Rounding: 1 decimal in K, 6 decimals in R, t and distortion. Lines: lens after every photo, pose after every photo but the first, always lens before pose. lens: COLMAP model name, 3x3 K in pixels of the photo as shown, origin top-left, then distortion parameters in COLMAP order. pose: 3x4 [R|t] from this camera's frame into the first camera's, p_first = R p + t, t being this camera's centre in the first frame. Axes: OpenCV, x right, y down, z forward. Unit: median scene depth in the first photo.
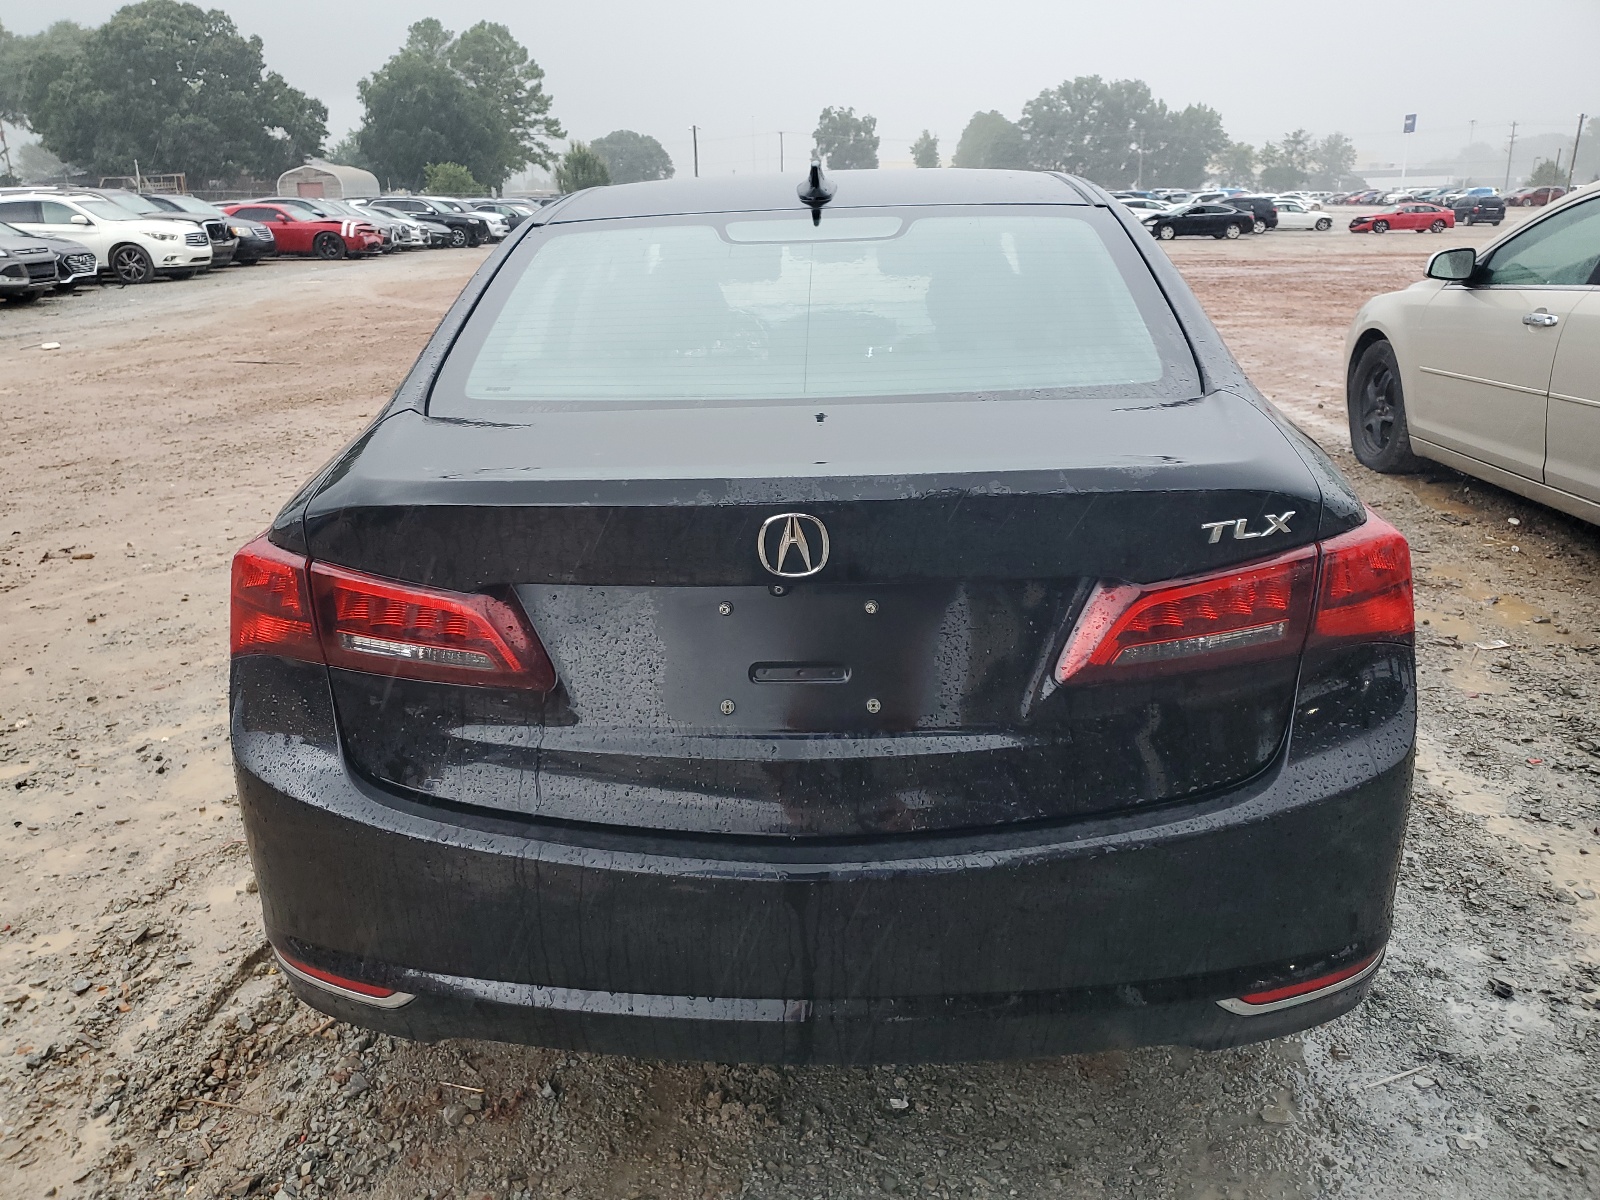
lens RADIAL K [[1223.3, 0, 798.0], [0, 1223.3, 597.4], [0, 0, 1]] dist [0.024465, -0.018904]
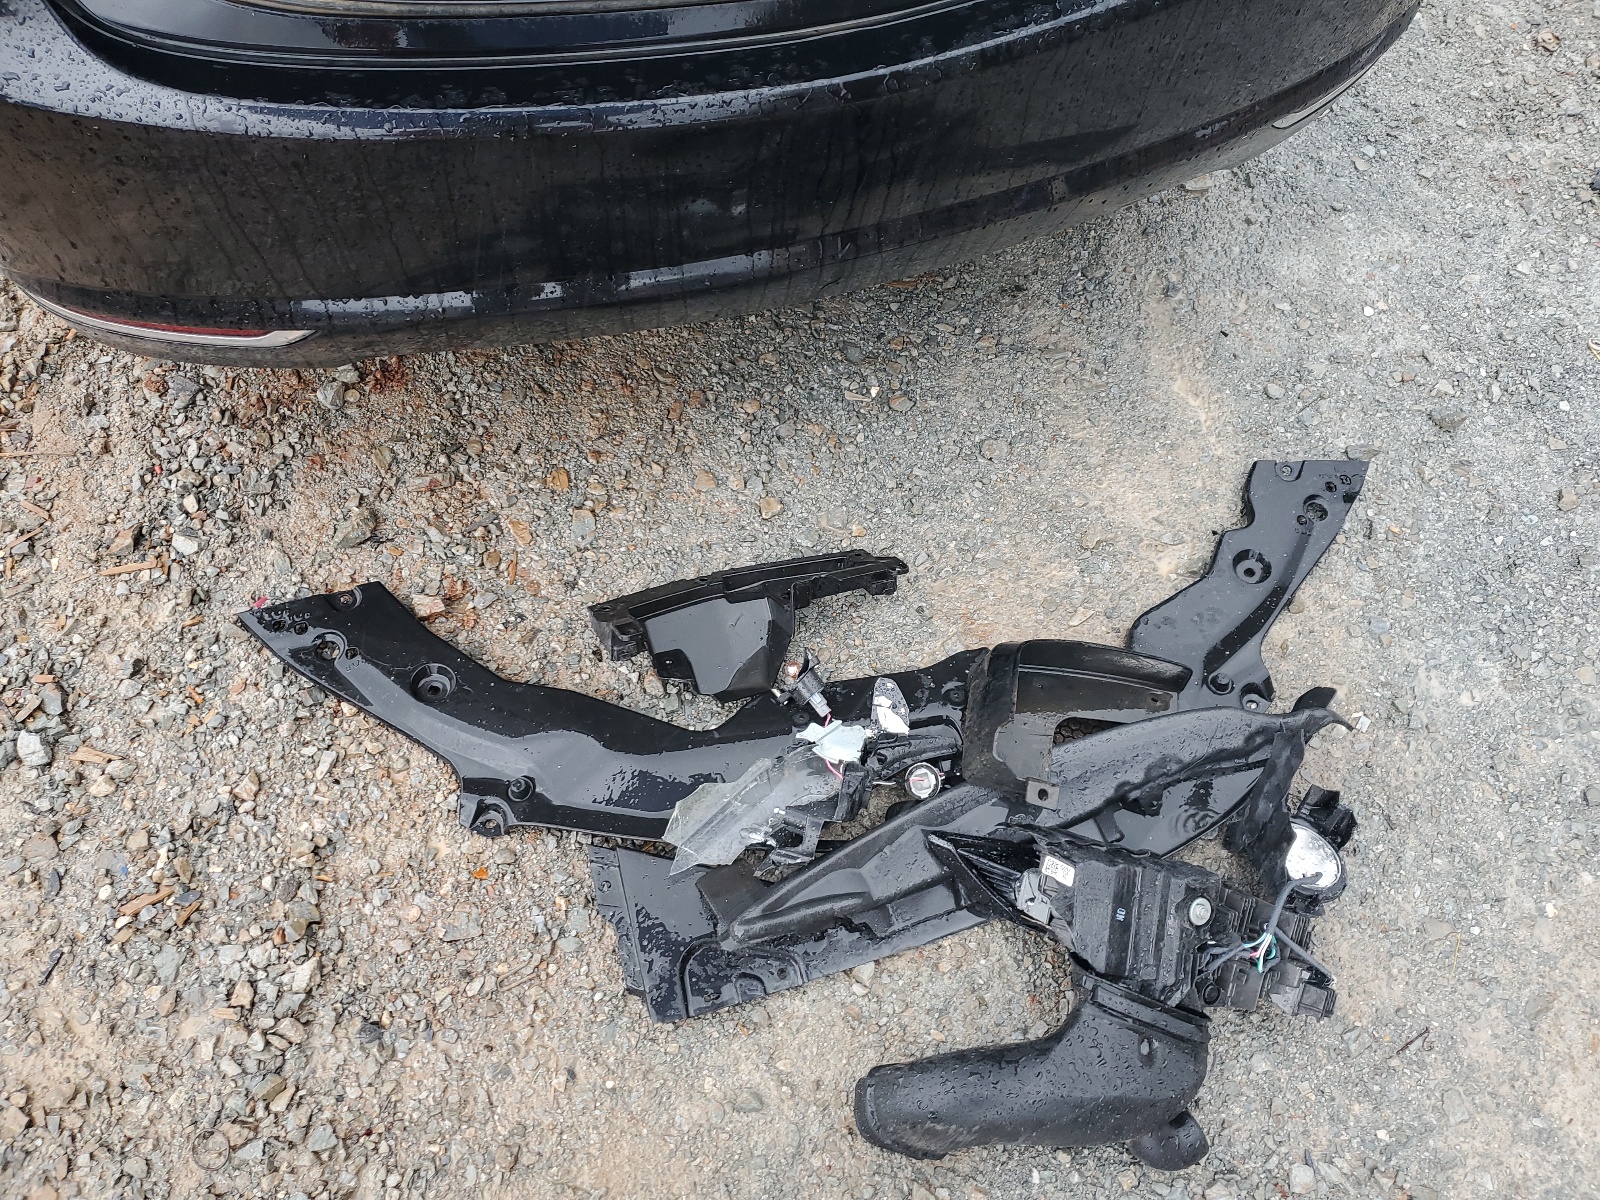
lens RADIAL K [[1223.3, 0, 801.5], [0, 1223.3, 596.8], [0, 0, 1]] dist [0.024465, -0.018904]
pose [[0.933808, -0.286208, 0.214679, -0.207303], [0.046158, 0.691403, 0.720993, -0.065407], [-0.354784, -0.663360, 0.658849, 0.266509]]
